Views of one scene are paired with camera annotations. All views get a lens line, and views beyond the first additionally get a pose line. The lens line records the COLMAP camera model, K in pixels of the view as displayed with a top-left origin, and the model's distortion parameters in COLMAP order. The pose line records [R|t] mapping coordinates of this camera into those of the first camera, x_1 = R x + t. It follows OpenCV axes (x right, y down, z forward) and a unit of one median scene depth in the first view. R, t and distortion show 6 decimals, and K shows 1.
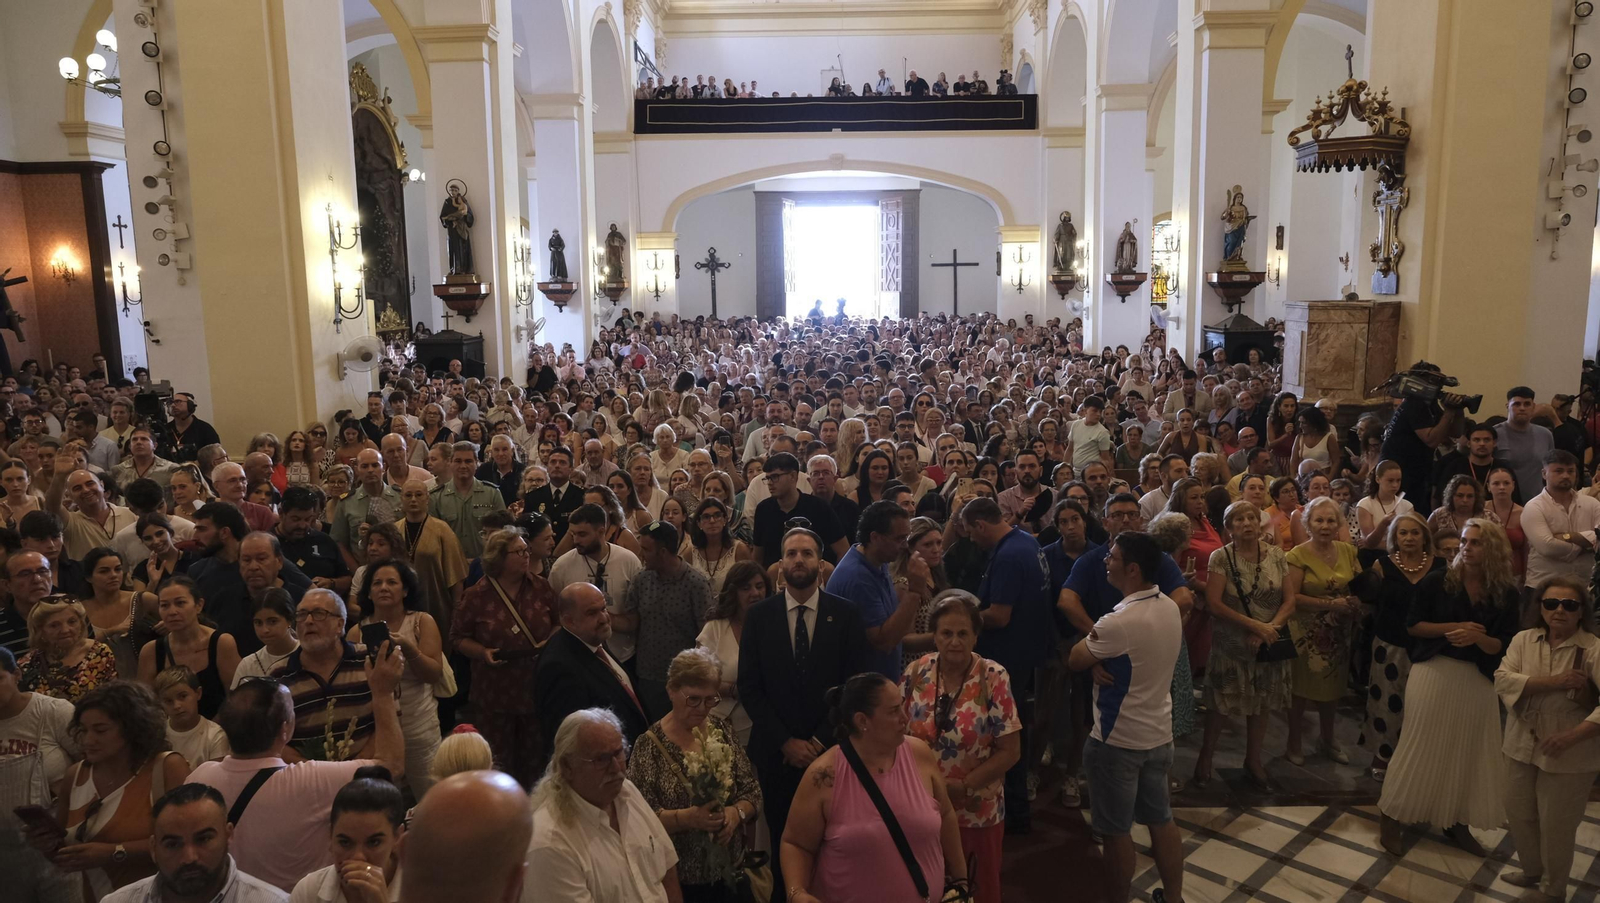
lens RADIAL K [[1079.0, 0, 803.4], [0, 1079.0, 453.7], [0, 0, 1]] dist [-0.026930, 0.008959]
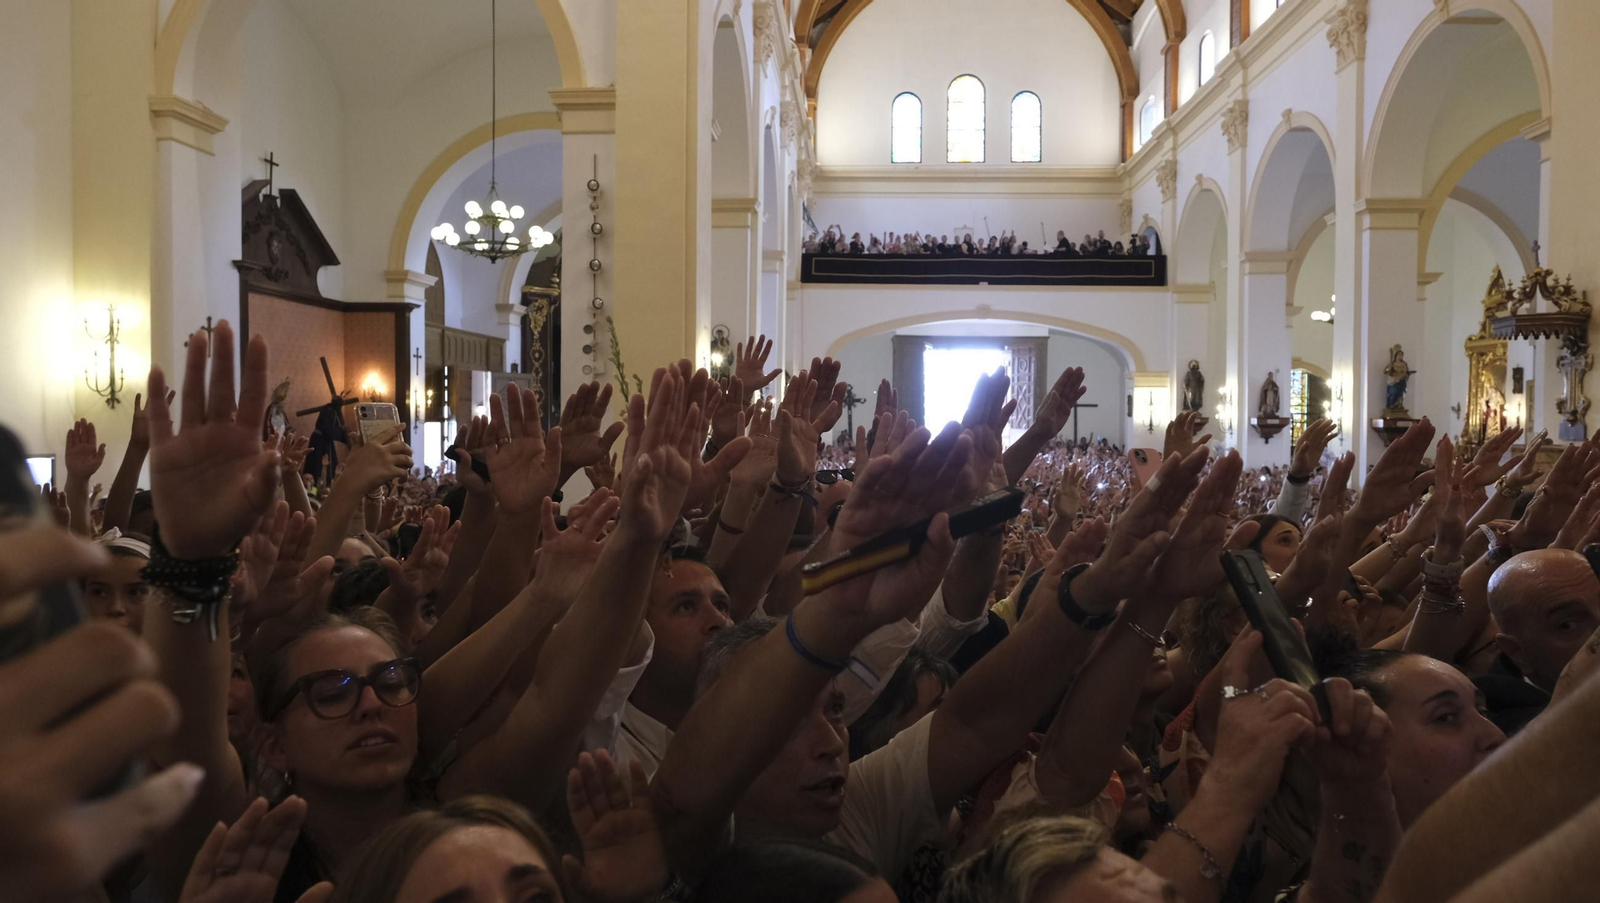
lens RADIAL K [[1079.0, 0, 803.4], [0, 1079.0, 453.7], [0, 0, 1]] dist [-0.026930, 0.008959]
pose [[0.998927, 0.024393, -0.039374, -0.175024], [-0.029064, 0.992007, -0.122788, 0.024408], [0.036064, 0.123801, 0.991652, -0.139948]]
